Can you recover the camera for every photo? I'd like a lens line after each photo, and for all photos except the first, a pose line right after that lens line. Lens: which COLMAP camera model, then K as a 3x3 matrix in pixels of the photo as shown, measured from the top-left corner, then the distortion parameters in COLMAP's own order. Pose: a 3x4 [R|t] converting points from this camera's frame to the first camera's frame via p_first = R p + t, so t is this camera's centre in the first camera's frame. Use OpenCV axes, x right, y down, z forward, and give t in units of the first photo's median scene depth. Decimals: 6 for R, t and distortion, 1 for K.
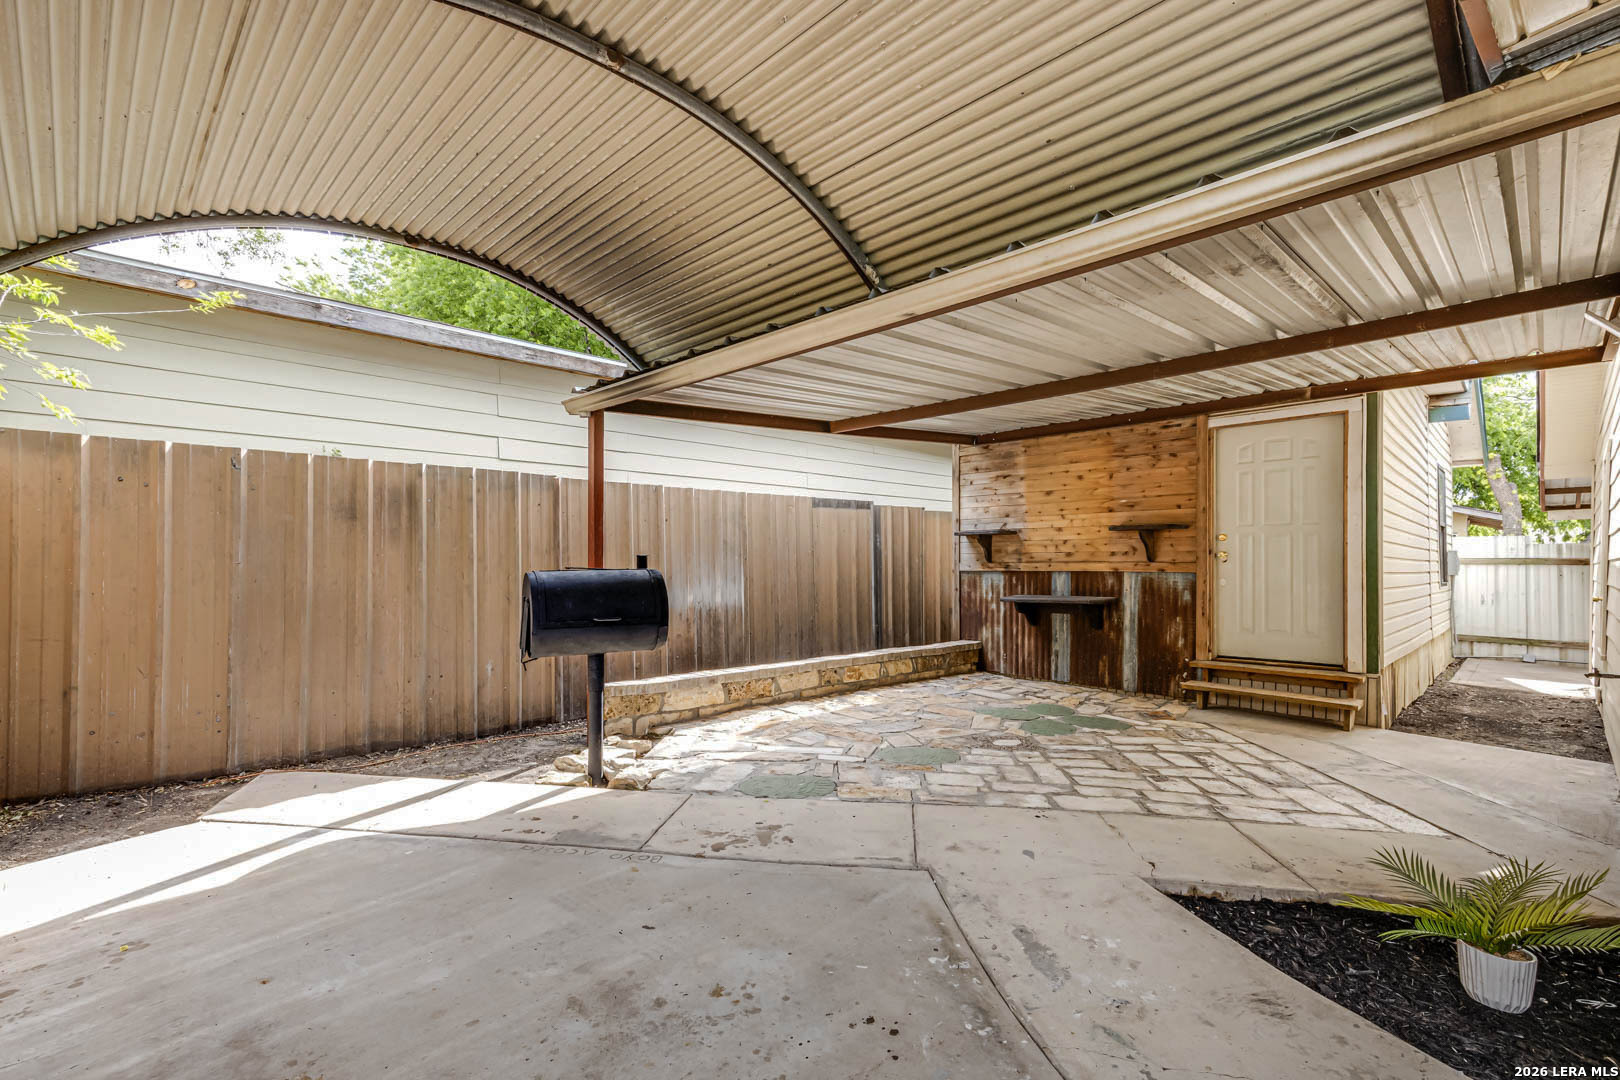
lens RADIAL K [[709.9, 0, 806.2], [0, 709.9, 553.3], [0, 0, 1]] dist [0.022541, 0.000374]
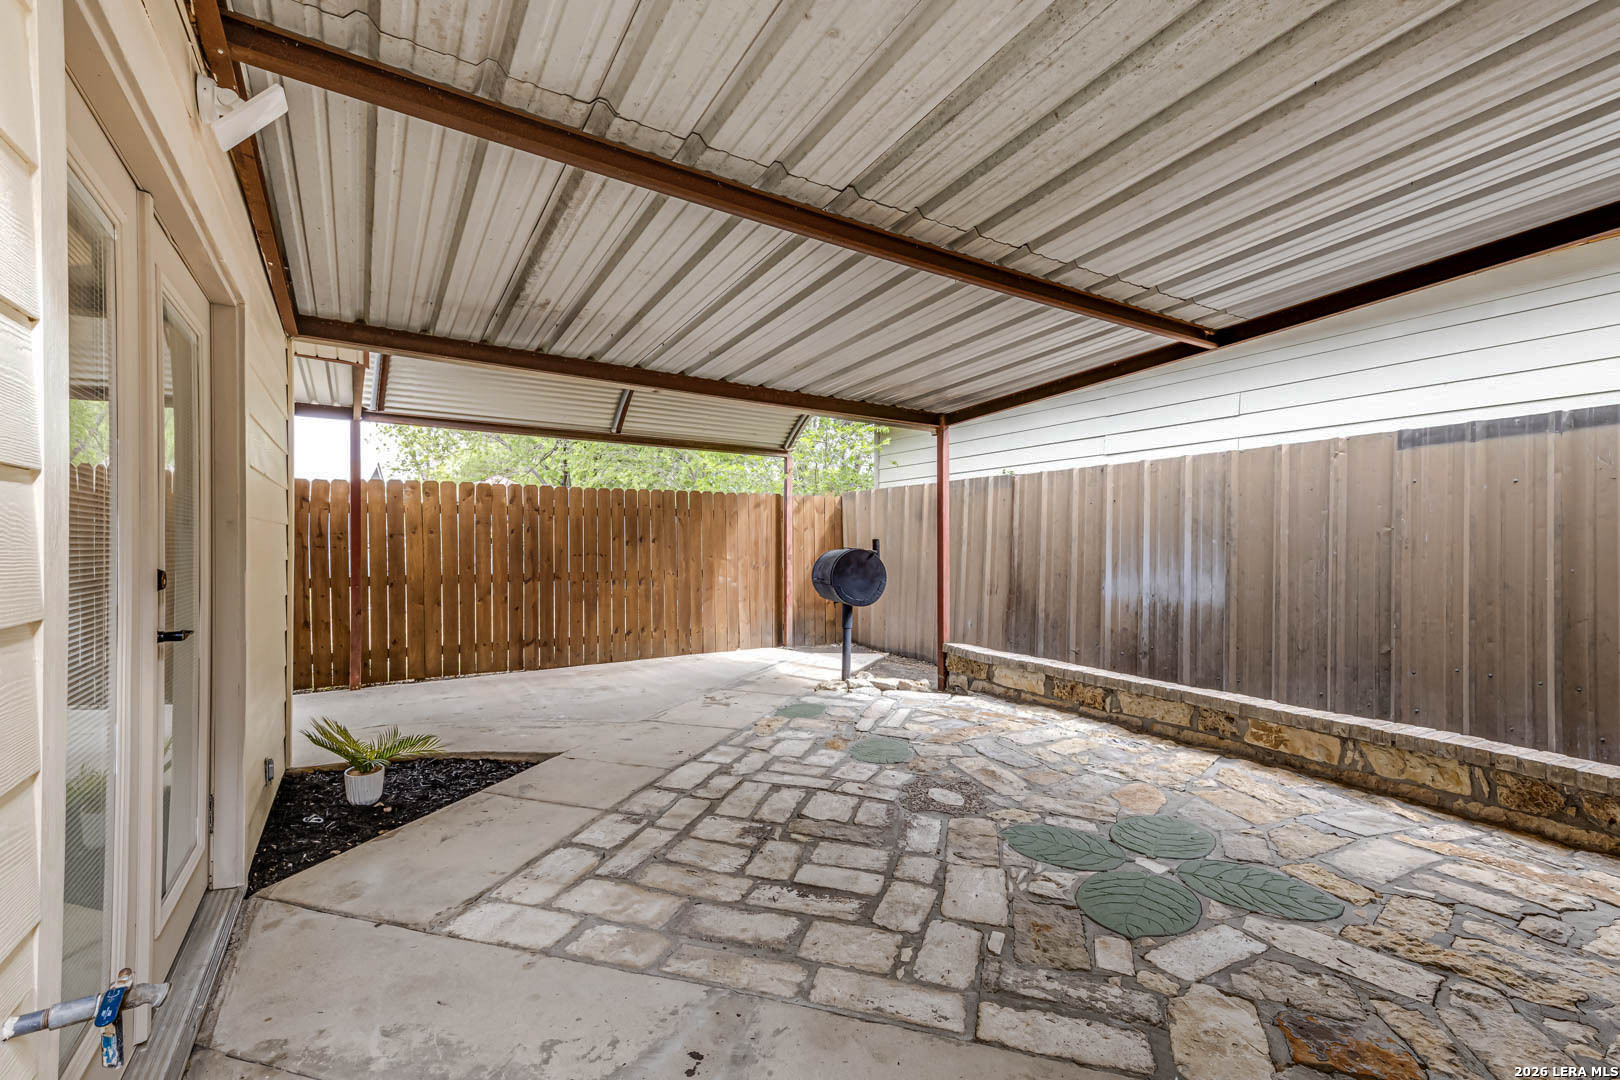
lens RADIAL K [[709.9, 0, 778.7], [0, 709.9, 548.9], [0, 0, 1]] dist [0.022541, 0.000374]
pose [[-0.230603, -0.000366, -0.973048, 1.076692], [-0.002094, 0.999998, 0.000121, 0.021555], [0.973046, 0.002066, -0.230603, 1.067893]]
